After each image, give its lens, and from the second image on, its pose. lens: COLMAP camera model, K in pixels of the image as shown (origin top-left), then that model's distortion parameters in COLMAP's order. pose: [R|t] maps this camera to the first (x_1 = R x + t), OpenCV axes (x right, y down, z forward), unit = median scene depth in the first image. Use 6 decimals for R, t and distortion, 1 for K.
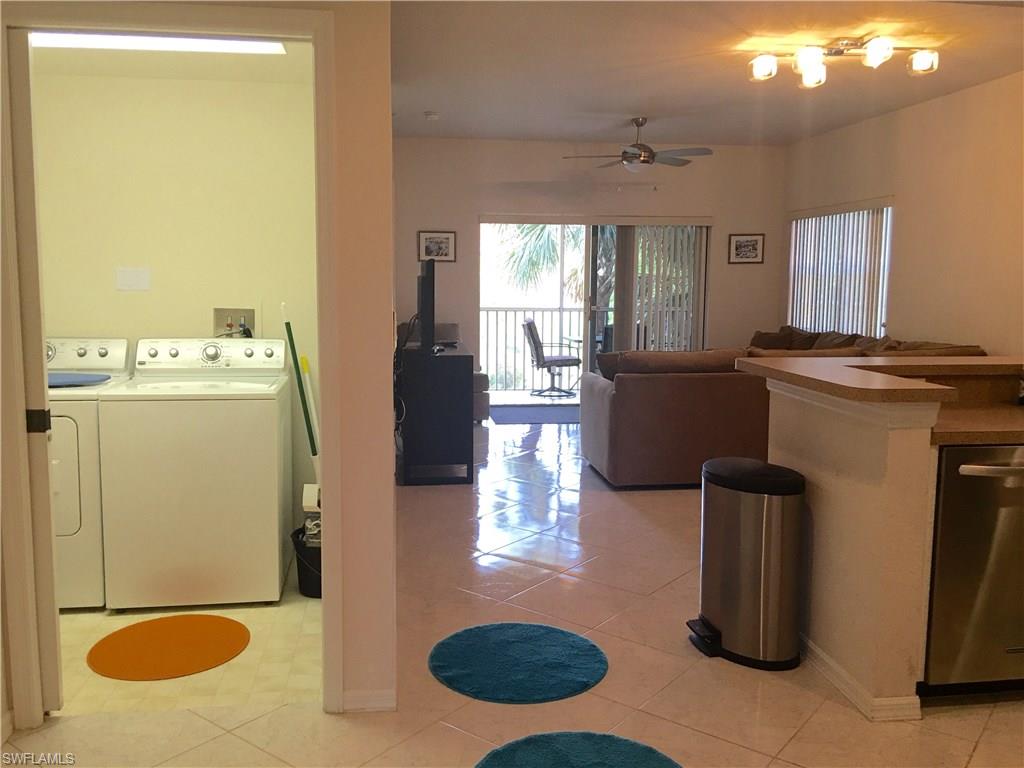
lens RADIAL K [[861.7, 0, 498.9], [0, 861.7, 378.1], [0, 0, 1]] dist [0.086189, -0.142651]
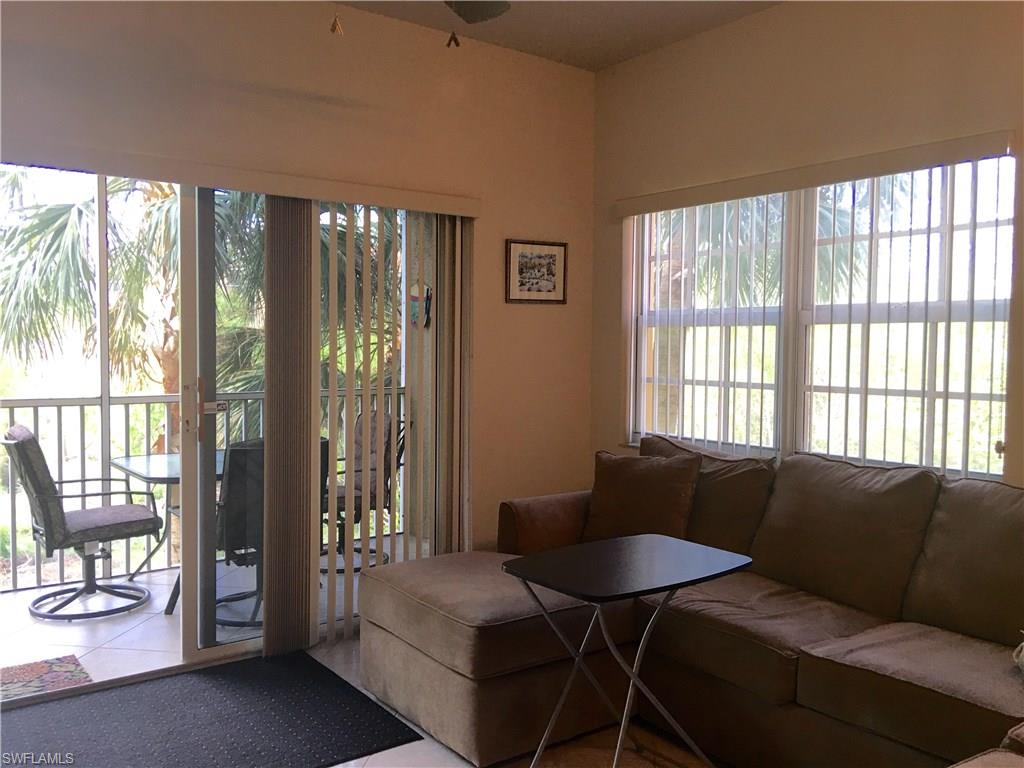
lens RADIAL K [[861.7, 0, 498.9], [0, 861.7, 378.1], [0, 0, 1]] dist [0.086189, -0.142651]
pose [[0.869511, -0.019721, 0.493520, 0.032780], [0.054021, 0.997005, -0.055336, -0.067761], [-0.490951, 0.074776, 0.867972, 0.620466]]
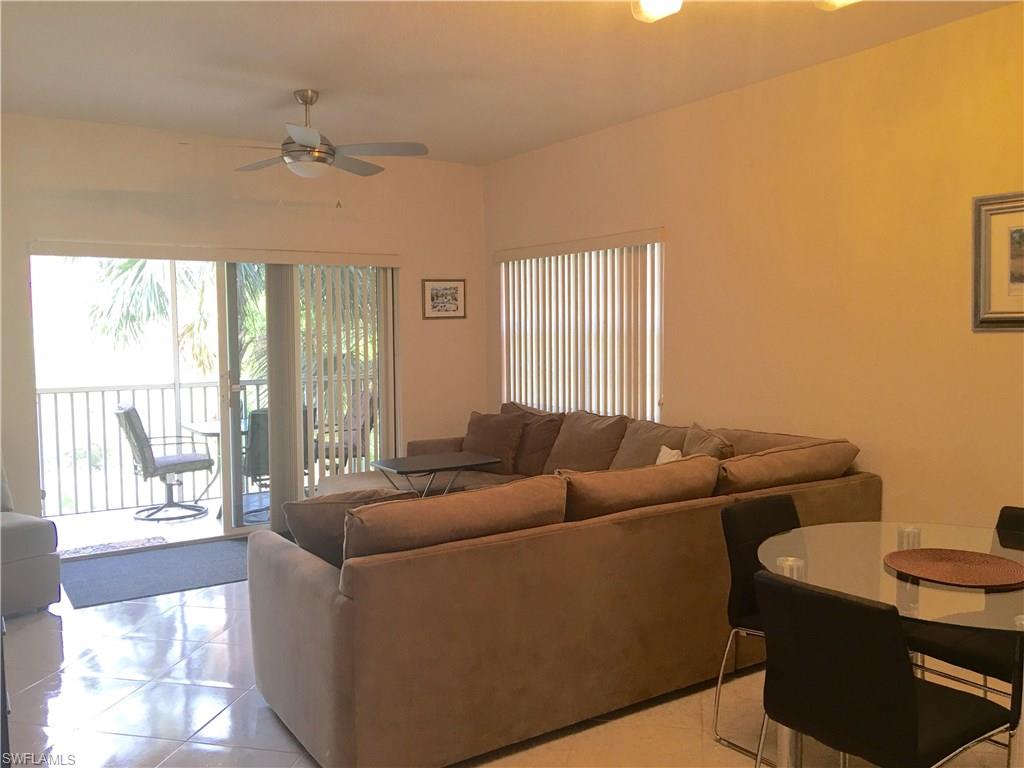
lens RADIAL K [[861.7, 0, 498.9], [0, 861.7, 378.1], [0, 0, 1]] dist [0.086189, -0.142651]
pose [[0.901903, -0.041220, 0.429967, 0.007329], [0.065349, 0.996999, -0.041497, -0.049245], [-0.426967, 0.065524, 0.901890, 0.328392]]
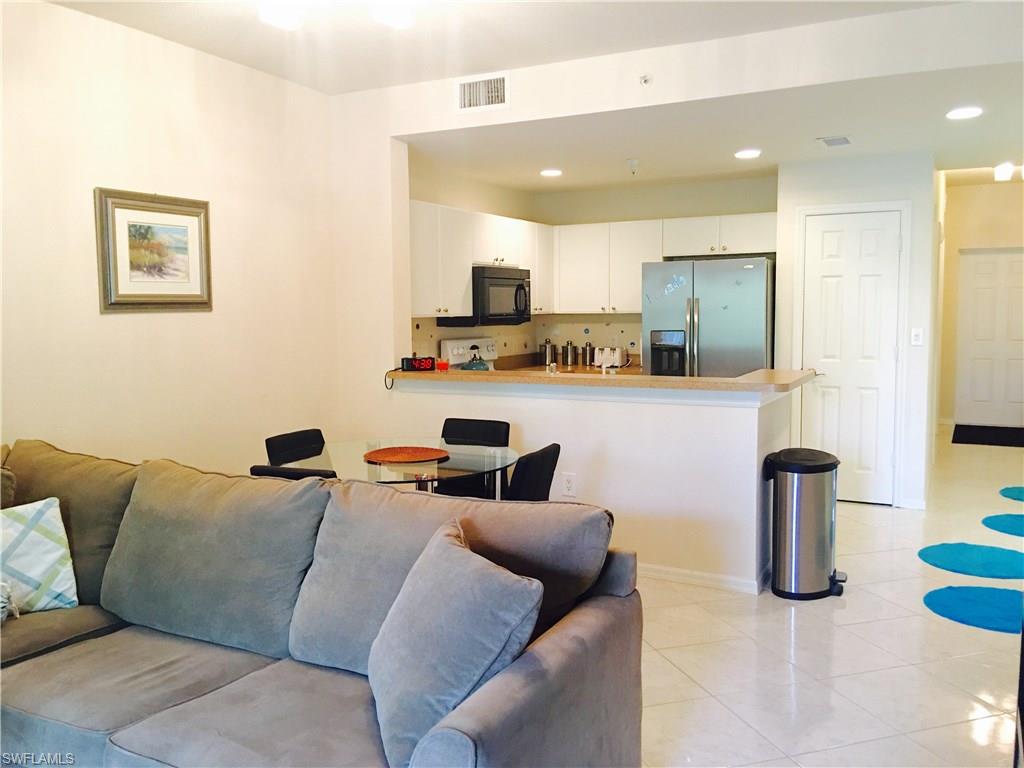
lens RADIAL K [[861.7, 0, 498.9], [0, 861.7, 378.1], [0, 0, 1]] dist [0.086189, -0.142651]
pose [[-0.819483, -0.045354, 0.571306, -0.032743], [0.071444, 0.981003, 0.180358, -0.106523], [-0.568633, 0.188617, -0.800675, 0.848820]]
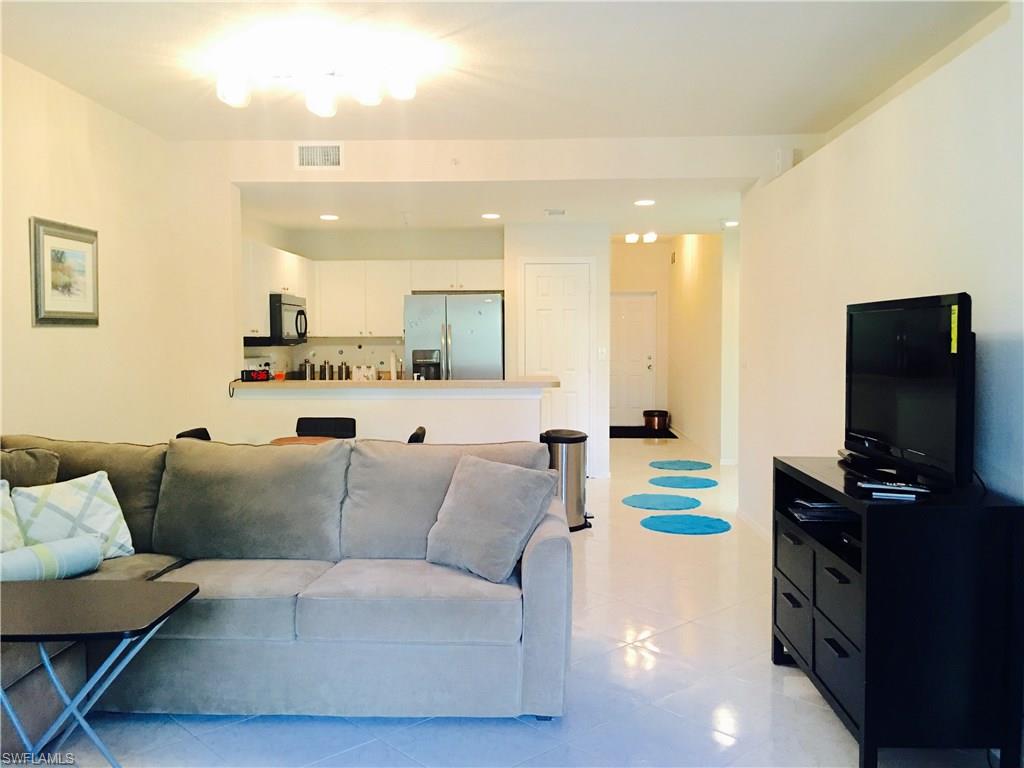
lens RADIAL K [[861.7, 0, 498.9], [0, 861.7, 378.1], [0, 0, 1]] dist [0.086189, -0.142651]
pose [[-0.984965, -0.010527, 0.172431, 0.038055], [0.017967, 0.986486, 0.162858, -0.121055], [-0.171815, 0.163507, -0.971465, 1.047164]]
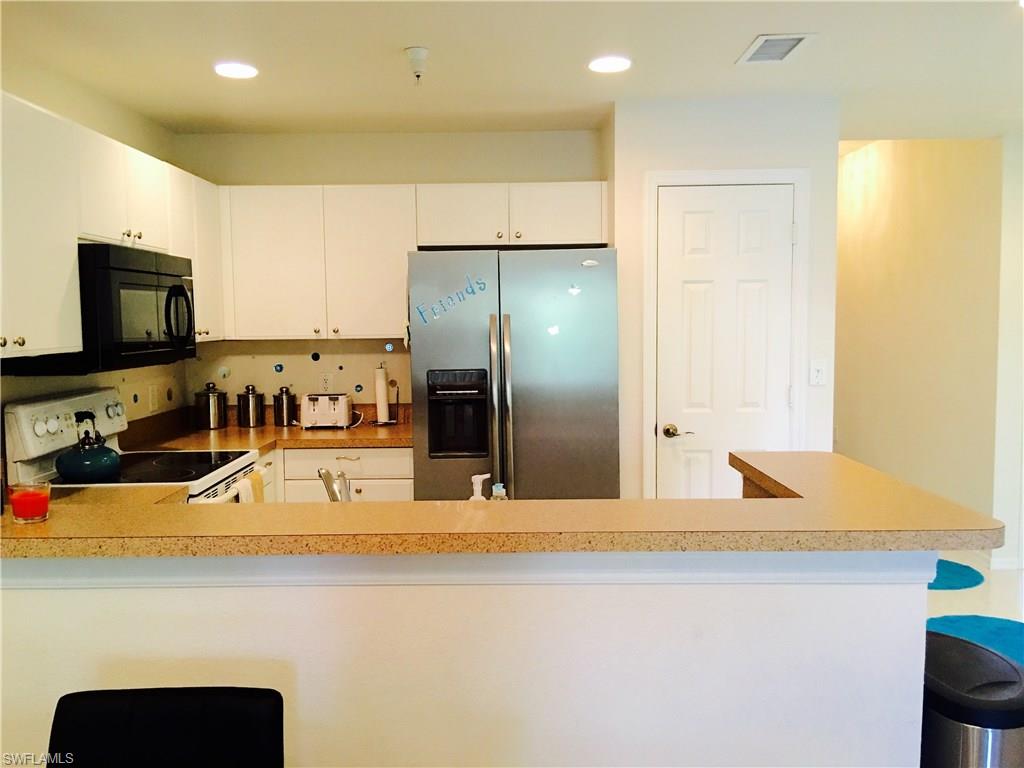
lens RADIAL K [[861.7, 0, 498.9], [0, 861.7, 378.1], [0, 0, 1]] dist [0.086189, -0.142651]
pose [[-0.990733, -0.004592, 0.135749, 0.192037], [0.020921, 0.982342, 0.185922, -0.078129], [-0.134206, 0.187039, -0.973142, 0.584382]]
